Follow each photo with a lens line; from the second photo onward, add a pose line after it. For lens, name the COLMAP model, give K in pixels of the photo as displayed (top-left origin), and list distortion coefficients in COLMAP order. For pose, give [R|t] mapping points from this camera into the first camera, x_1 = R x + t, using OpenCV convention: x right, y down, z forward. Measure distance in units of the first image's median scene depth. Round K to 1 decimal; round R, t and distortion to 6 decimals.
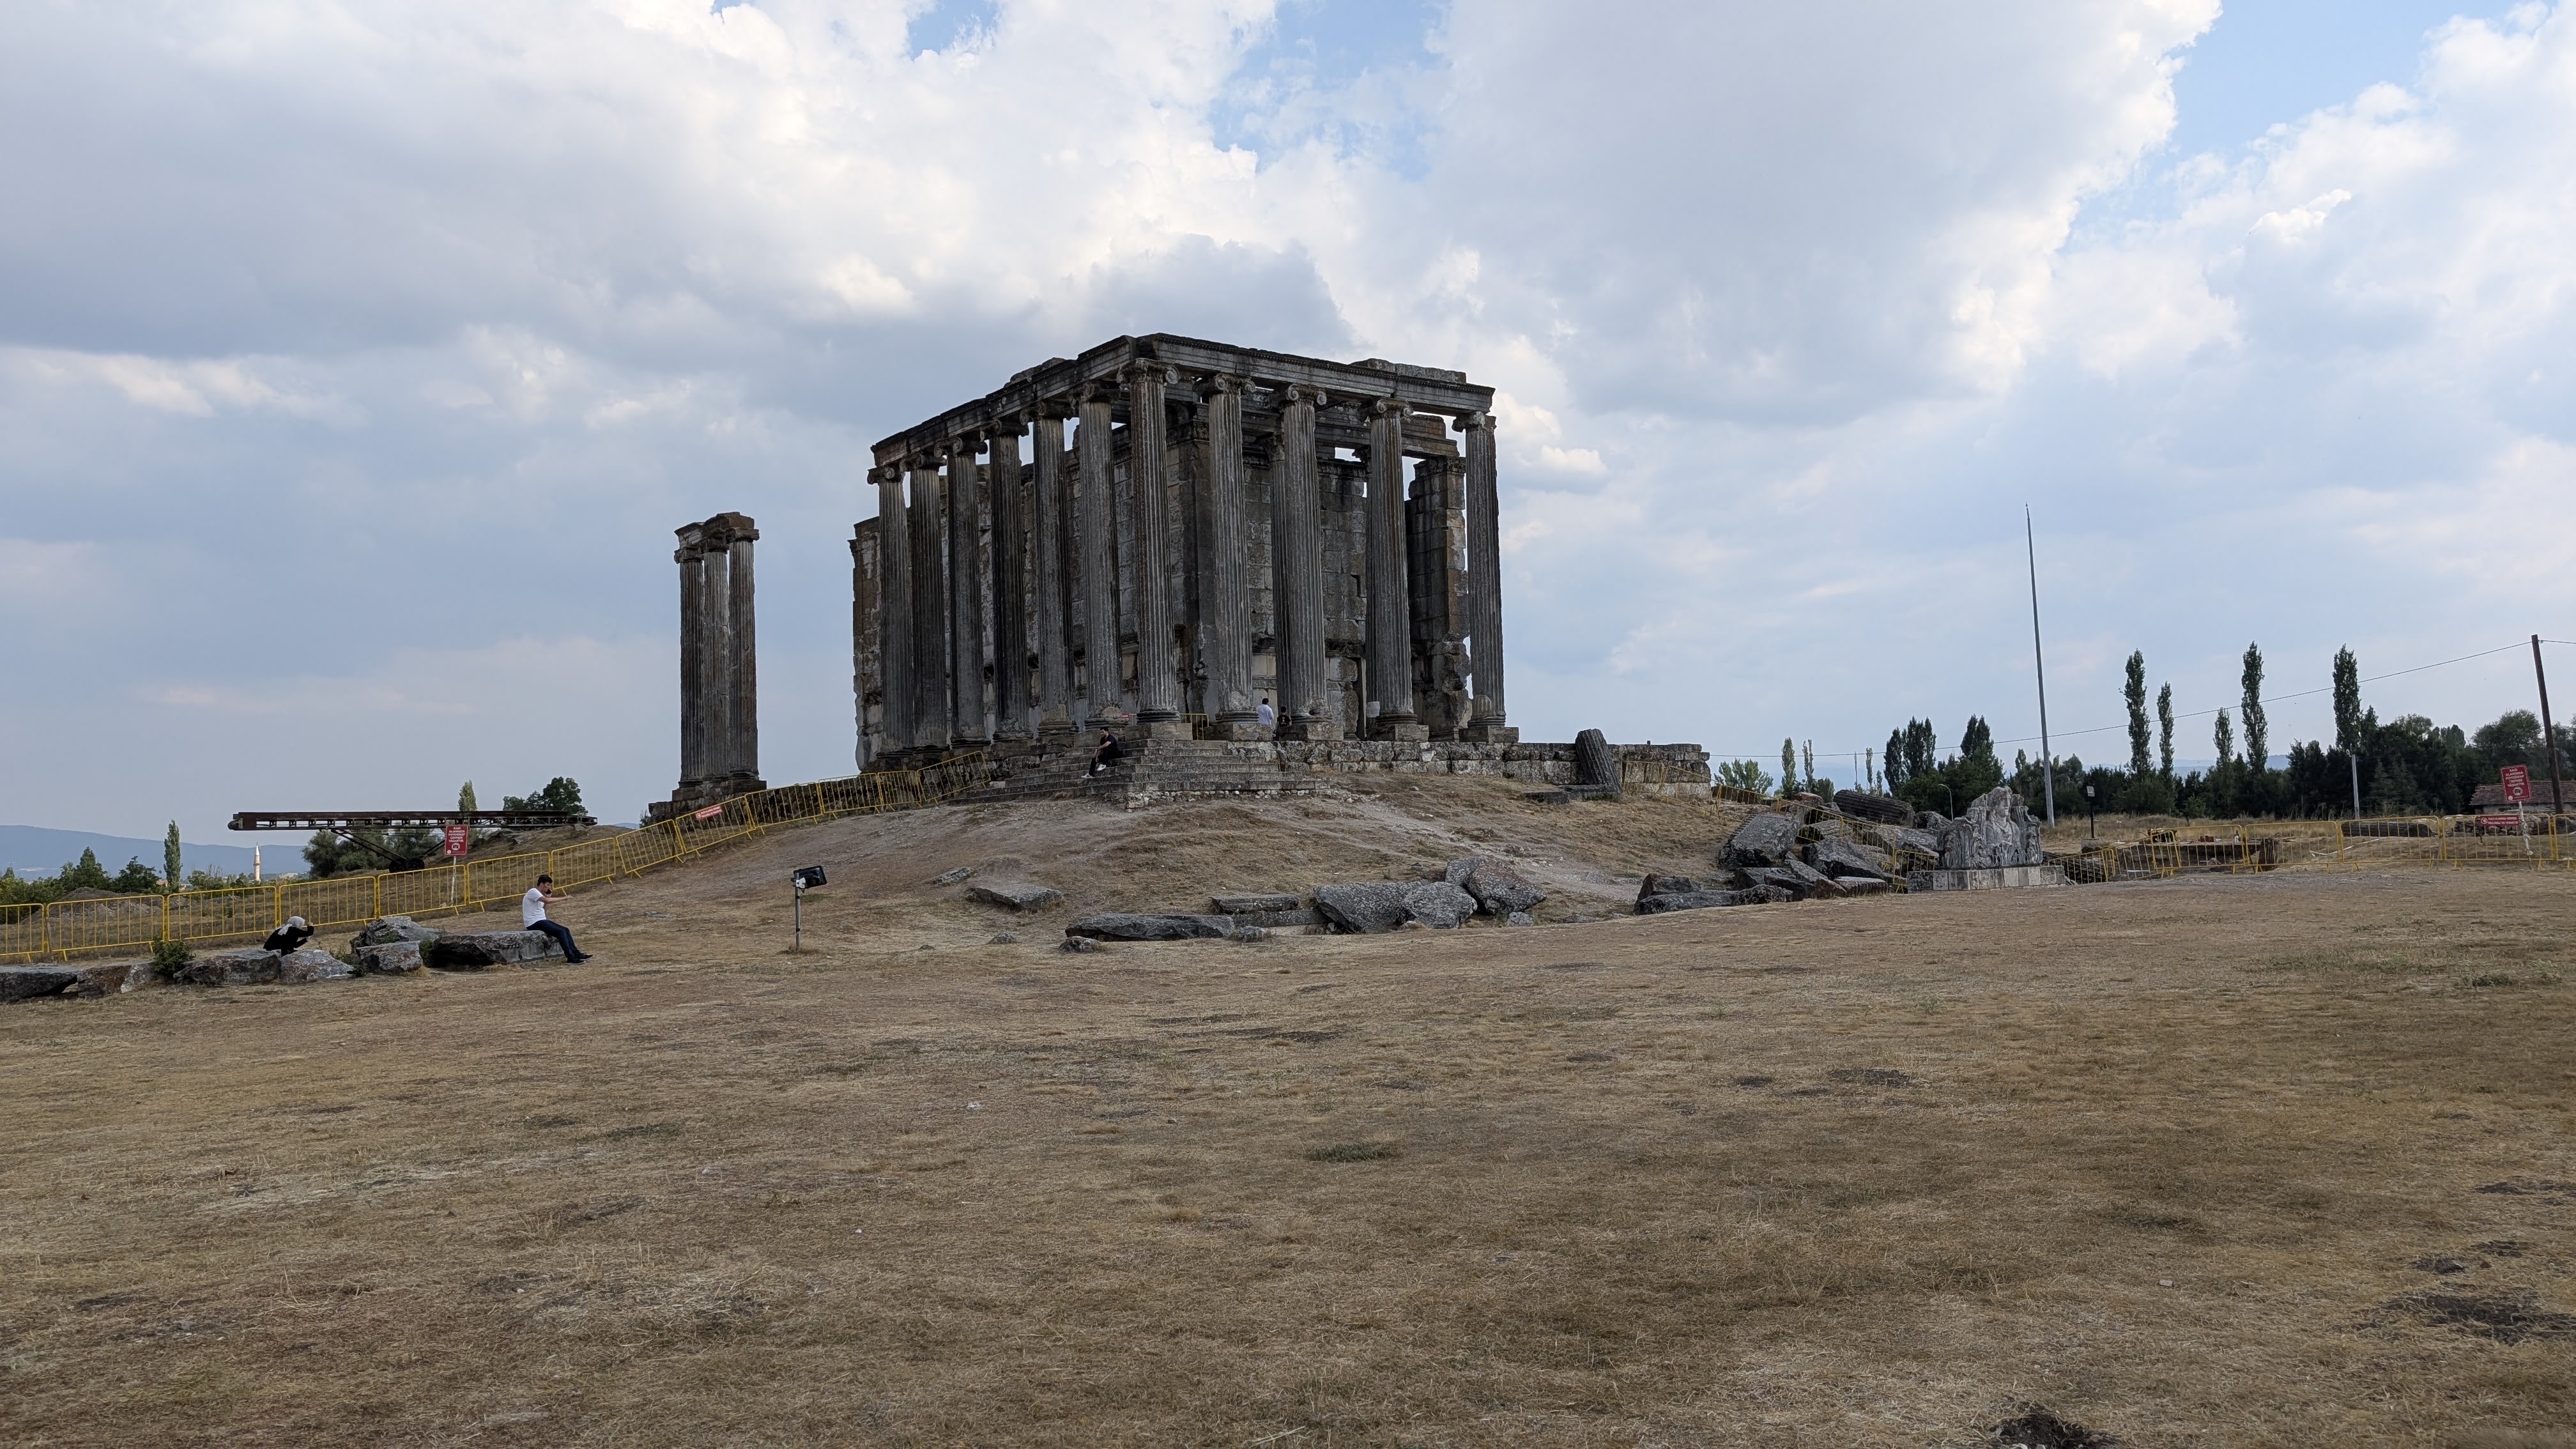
lens RADIAL K [[1880.1, 0, 1304.0], [0, 1880.1, 738.7], [0, 0, 1]] dist [0.014976, -0.020419]
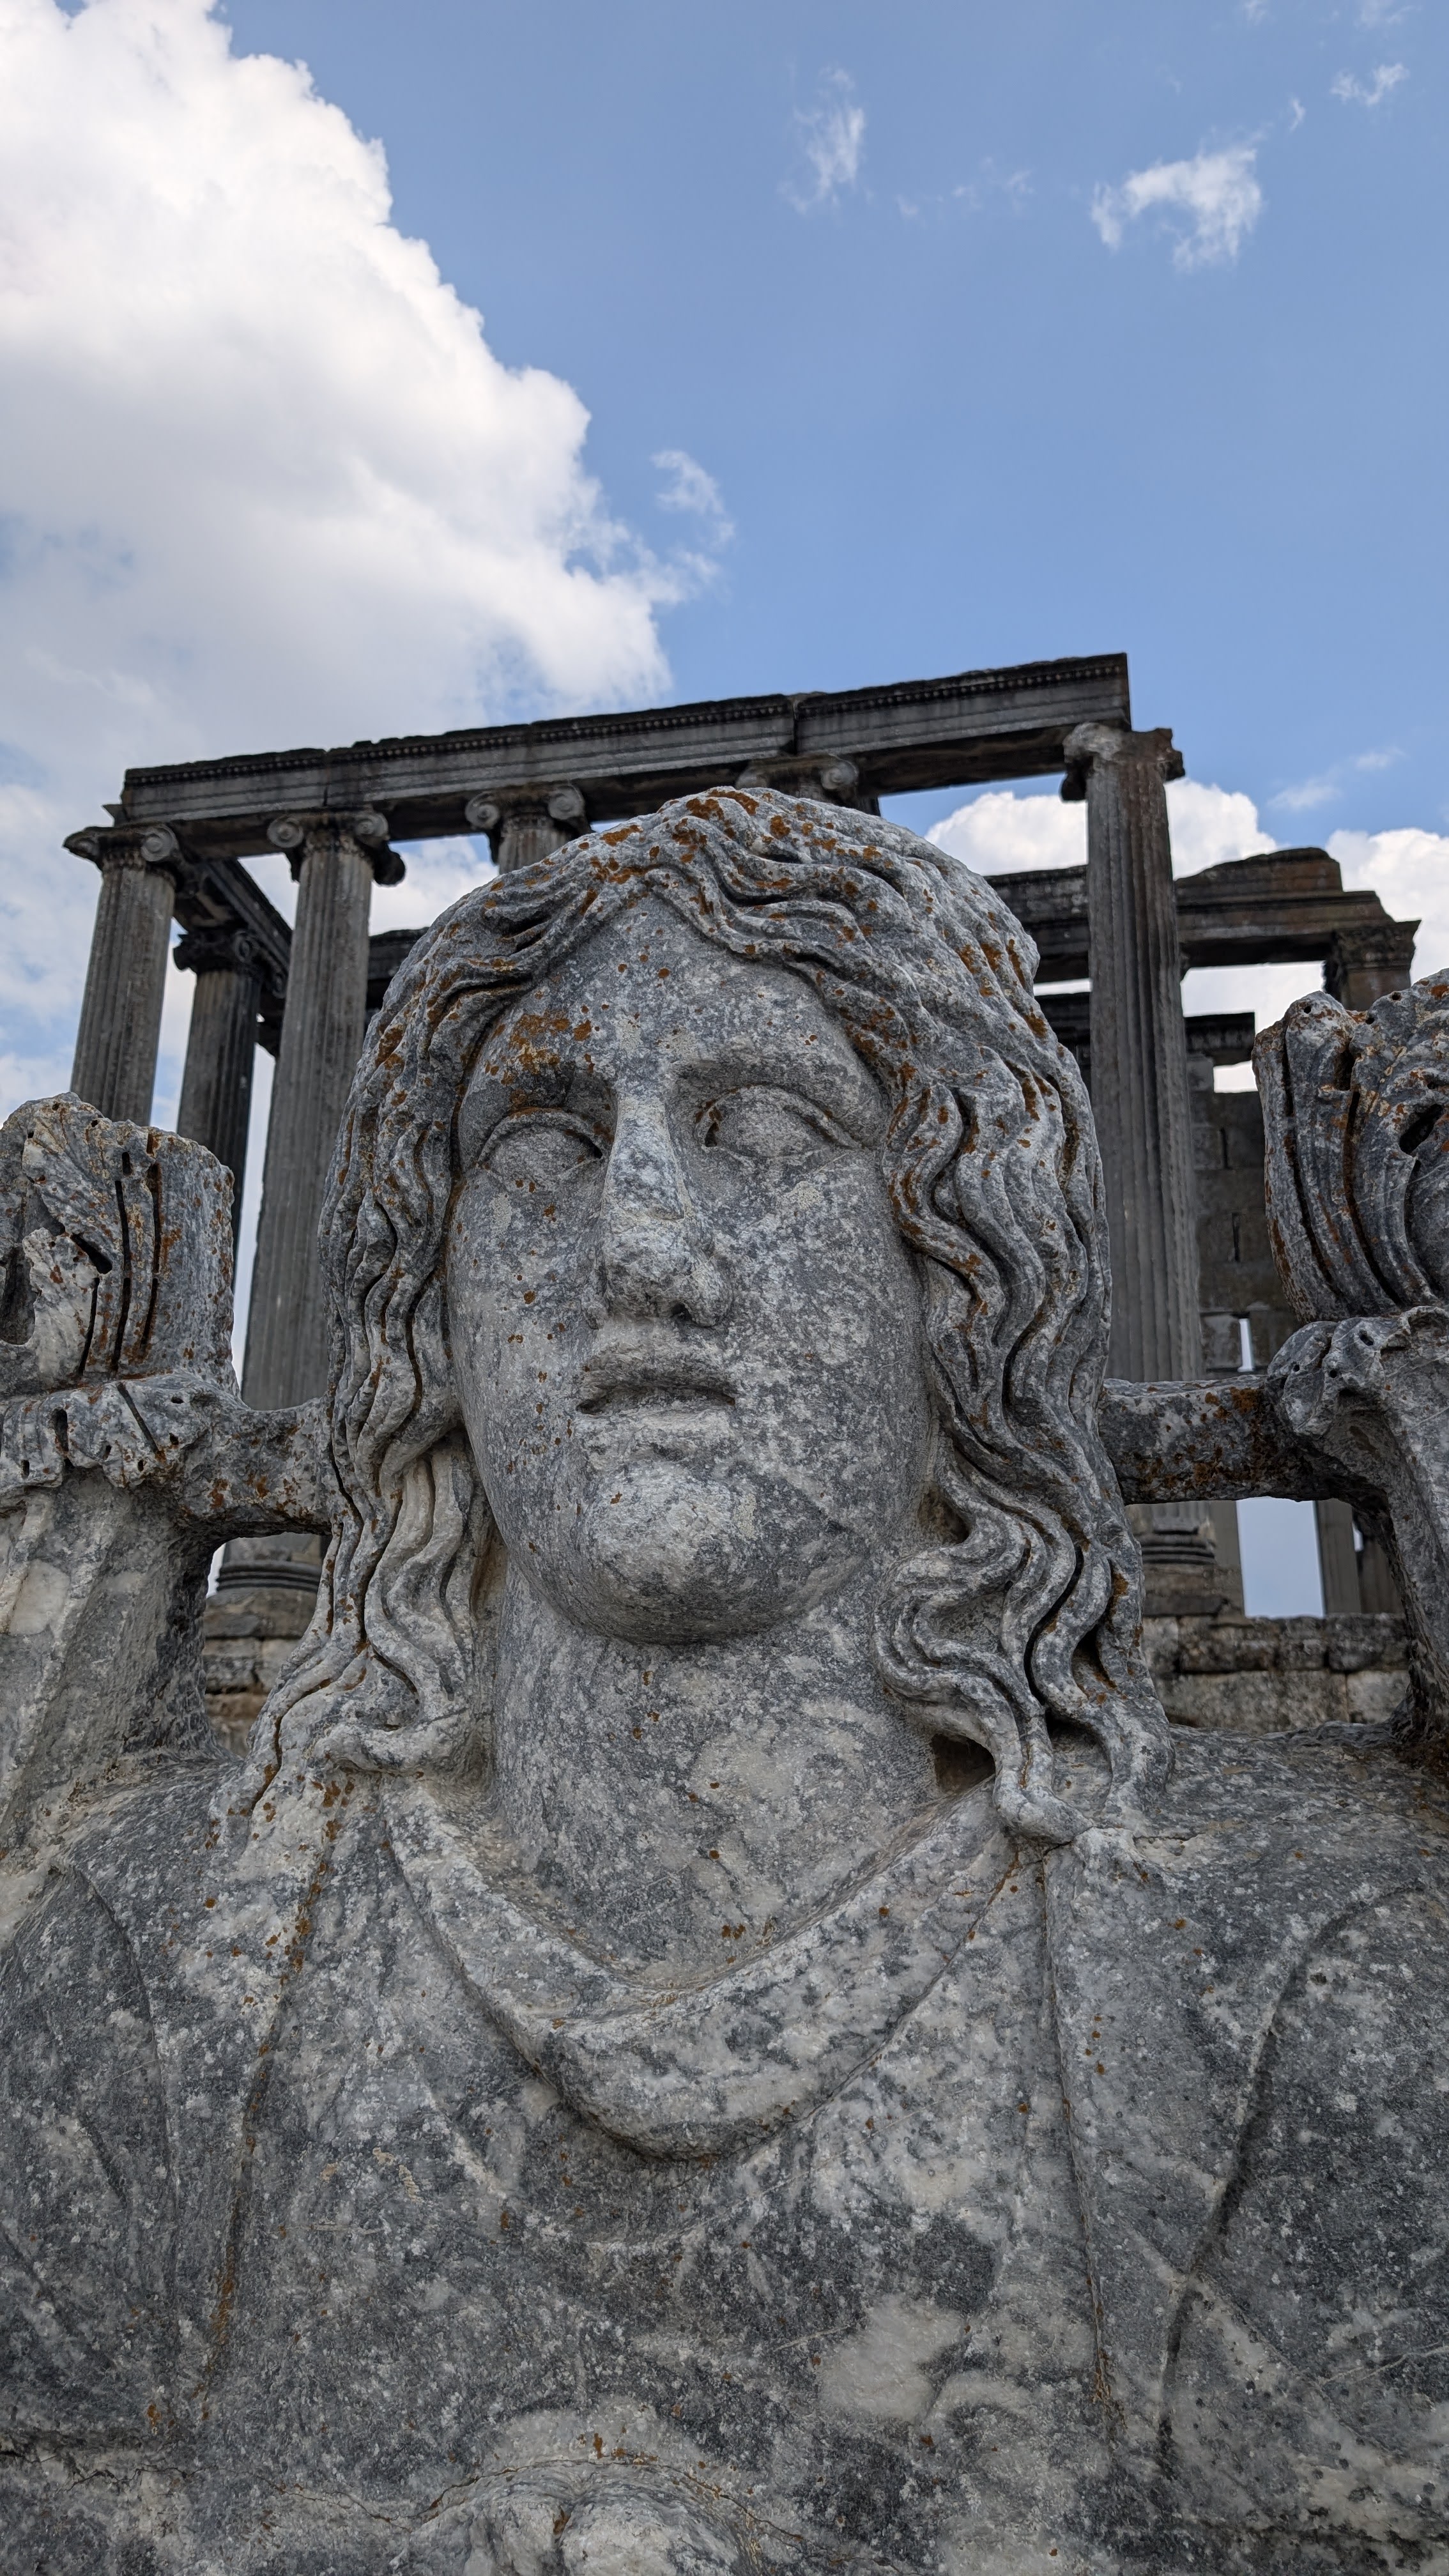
lens RADIAL K [[1880.1, 0, 744.9], [0, 1880.1, 1304.1], [0, 0, 1]] dist [0.014976, -0.020419]
pose [[0.656767, -0.197254, -0.727837, 0.288870], [0.011741, 0.967740, -0.251677, 0.028653], [0.754002, 0.156747, 0.637896, 0.711106]]
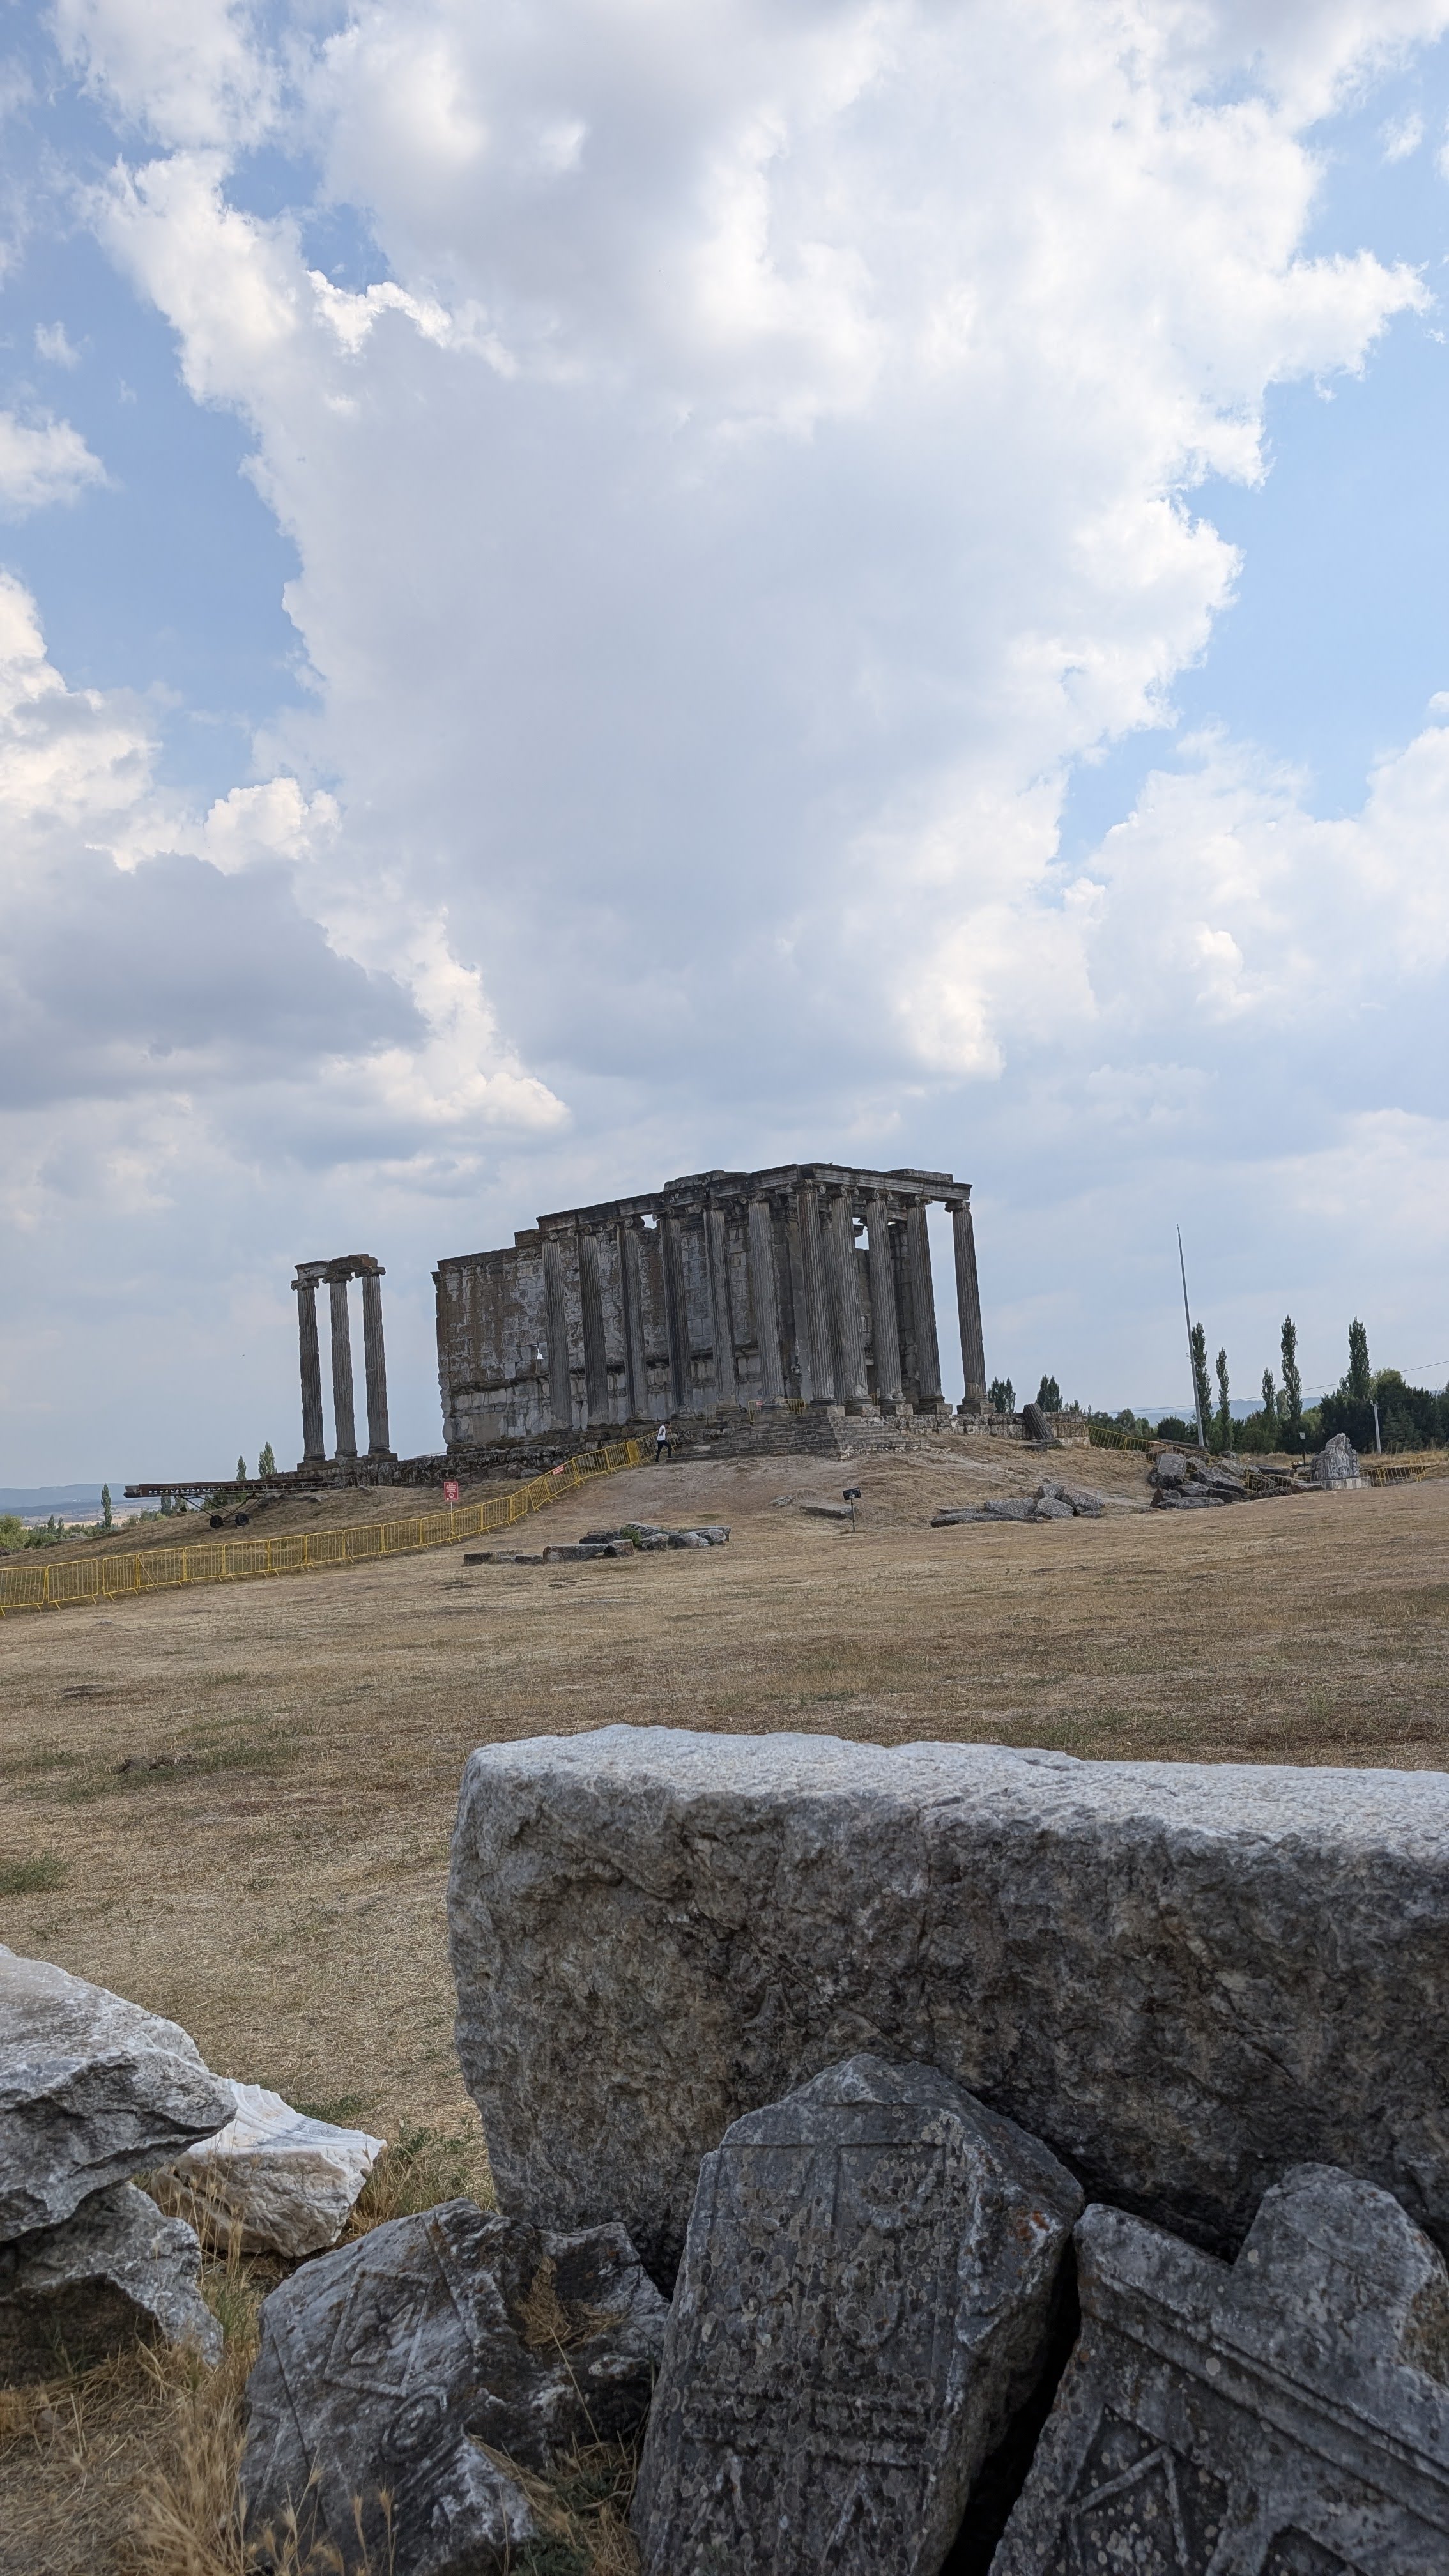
lens RADIAL K [[1880.1, 0, 737.1], [0, 1880.1, 1281.7], [0, 0, 1]] dist [0.014976, -0.020419]
pose [[0.974883, -0.008270, 0.222563, -0.424327], [0.022410, 0.997881, -0.061081, -0.015689], [-0.221587, 0.064534, 0.973003, -0.453805]]
